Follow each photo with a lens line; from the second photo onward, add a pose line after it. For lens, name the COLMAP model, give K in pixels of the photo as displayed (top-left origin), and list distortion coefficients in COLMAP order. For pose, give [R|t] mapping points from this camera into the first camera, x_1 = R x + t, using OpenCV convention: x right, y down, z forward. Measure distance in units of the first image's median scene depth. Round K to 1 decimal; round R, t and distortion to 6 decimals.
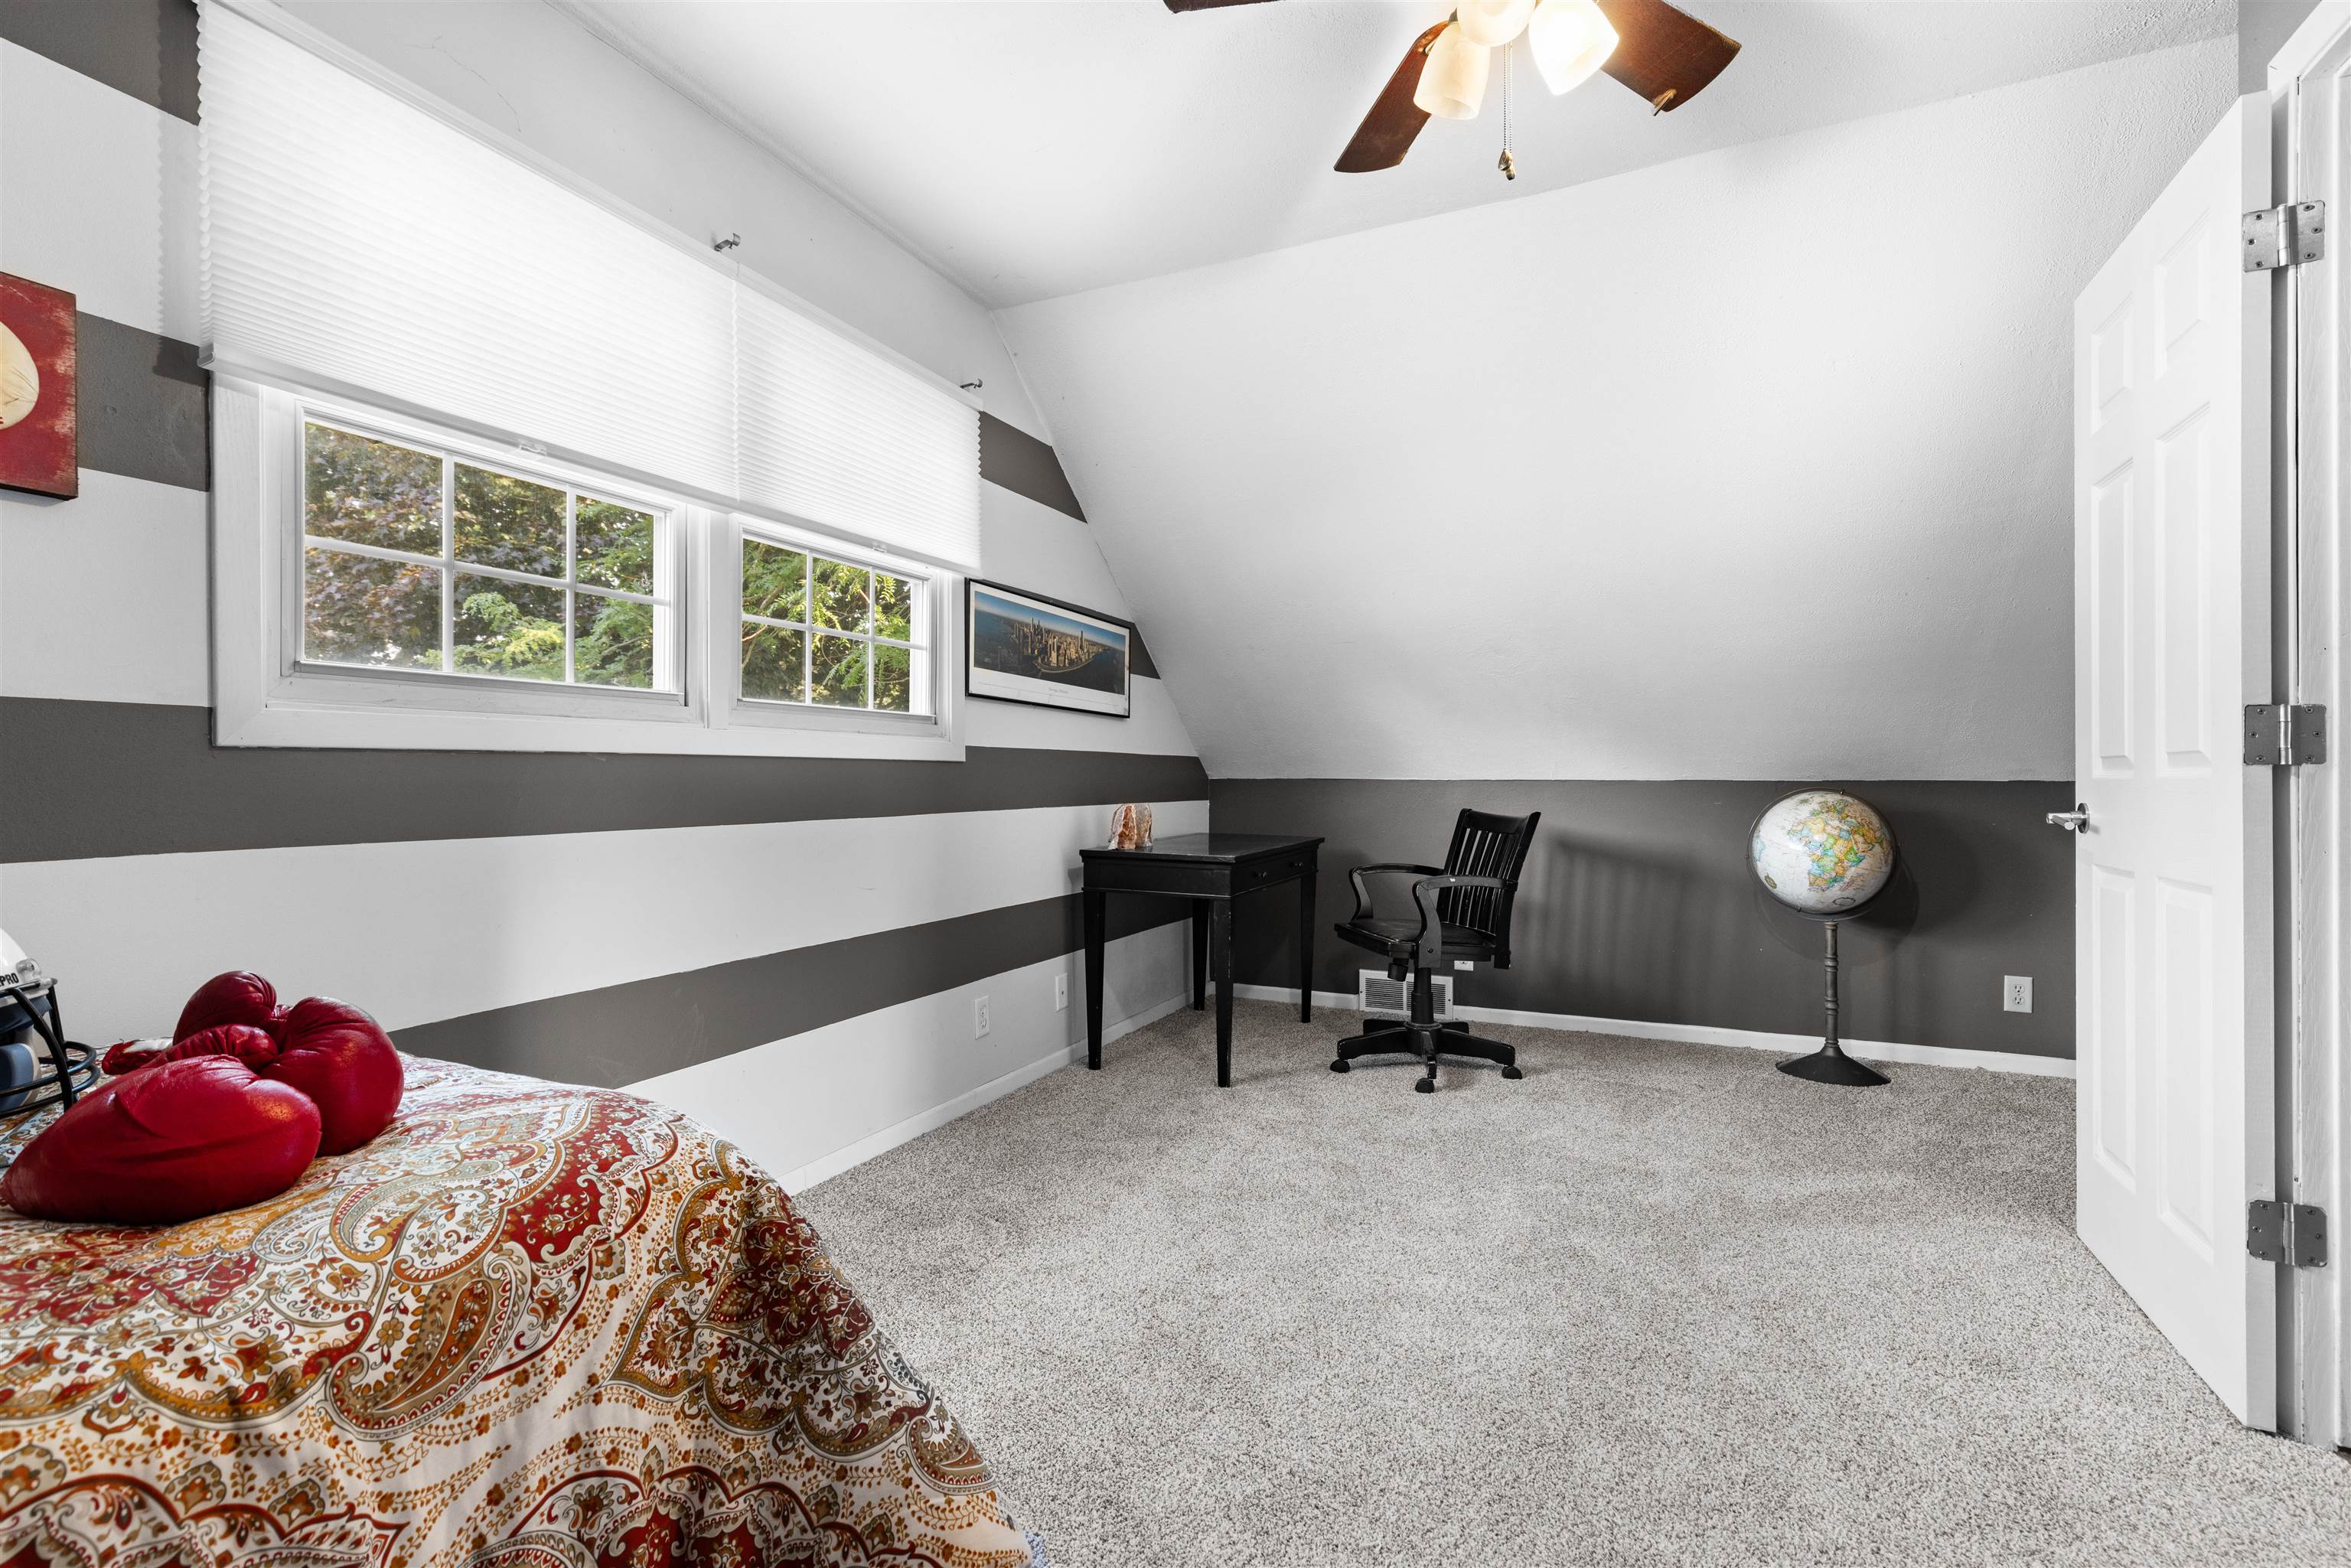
lens RADIAL K [[1066.6, 0, 1168.9], [0, 1066.6, 768.4], [0, 0, 1]] dist [0.003291, -0.000015]
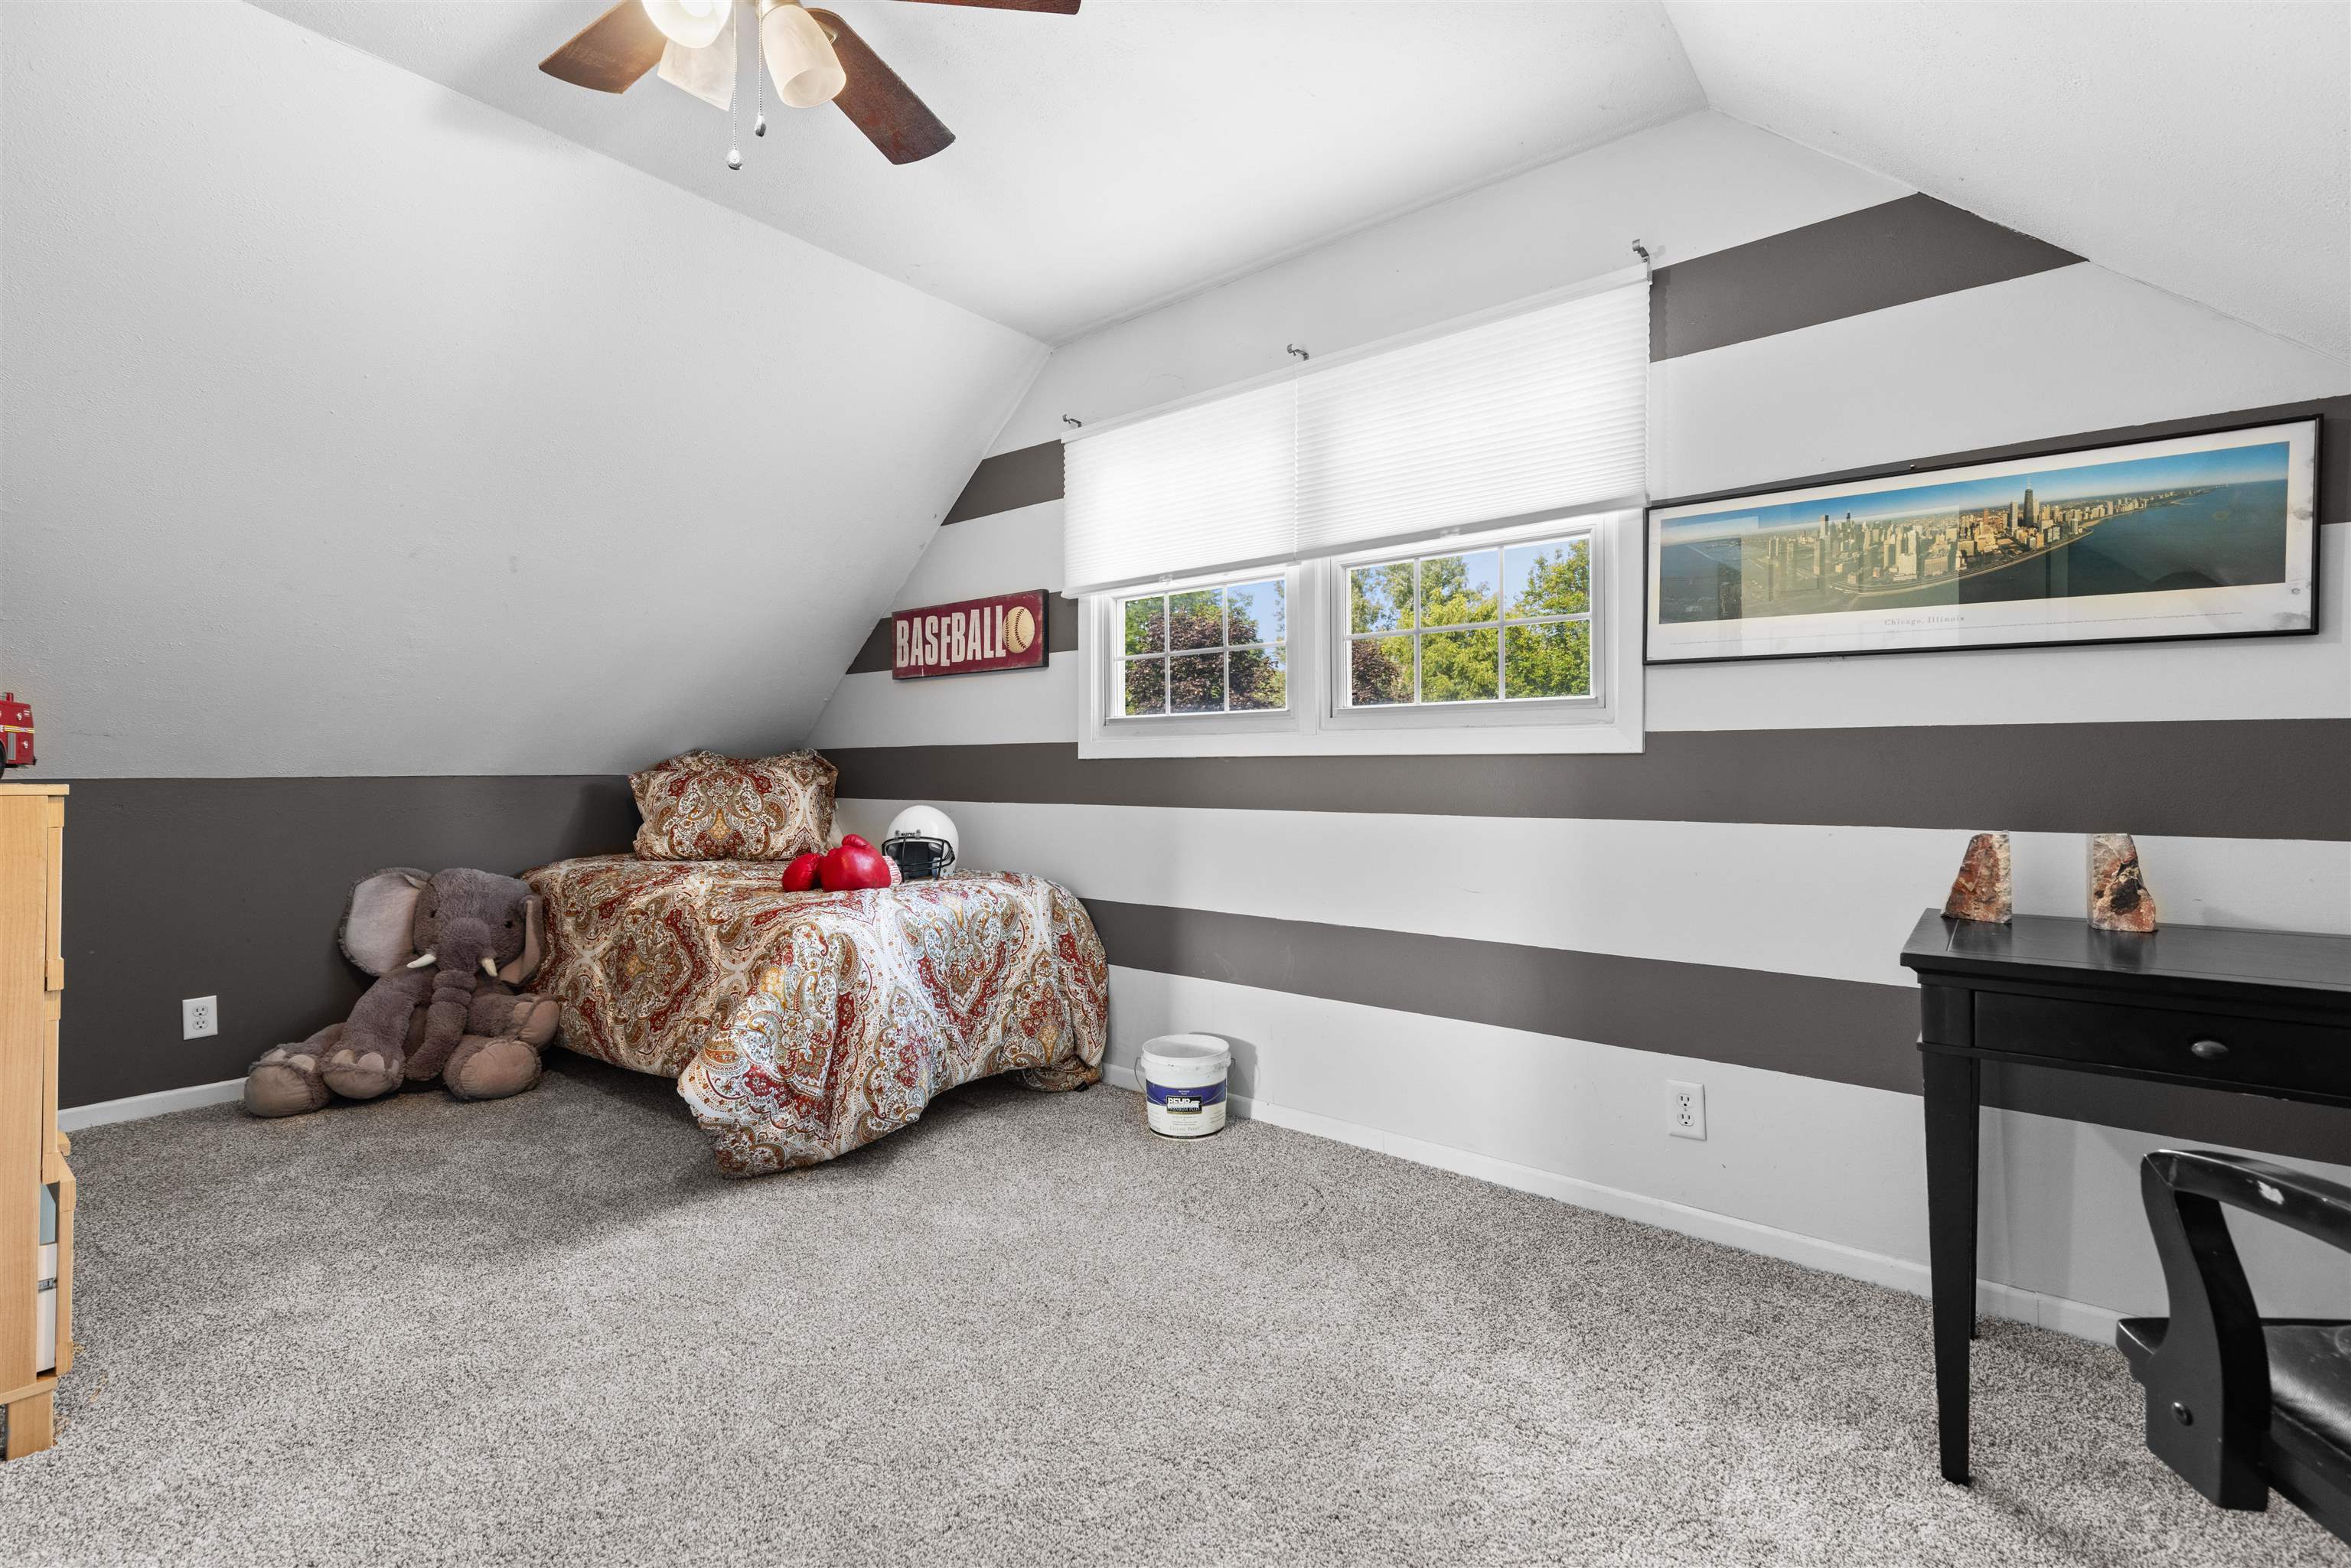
lens RADIAL K [[1034.5, 0, 1175.5], [0, 1034.5, 784.0], [0, 0, 1]] dist [-0.032787, -0.000098]
pose [[-0.264627, 0.001696, -0.964349, 0.582495], [-0.000376, 0.999998, 0.001862, 0.013426], [0.964351, 0.000856, -0.264626, 0.867967]]
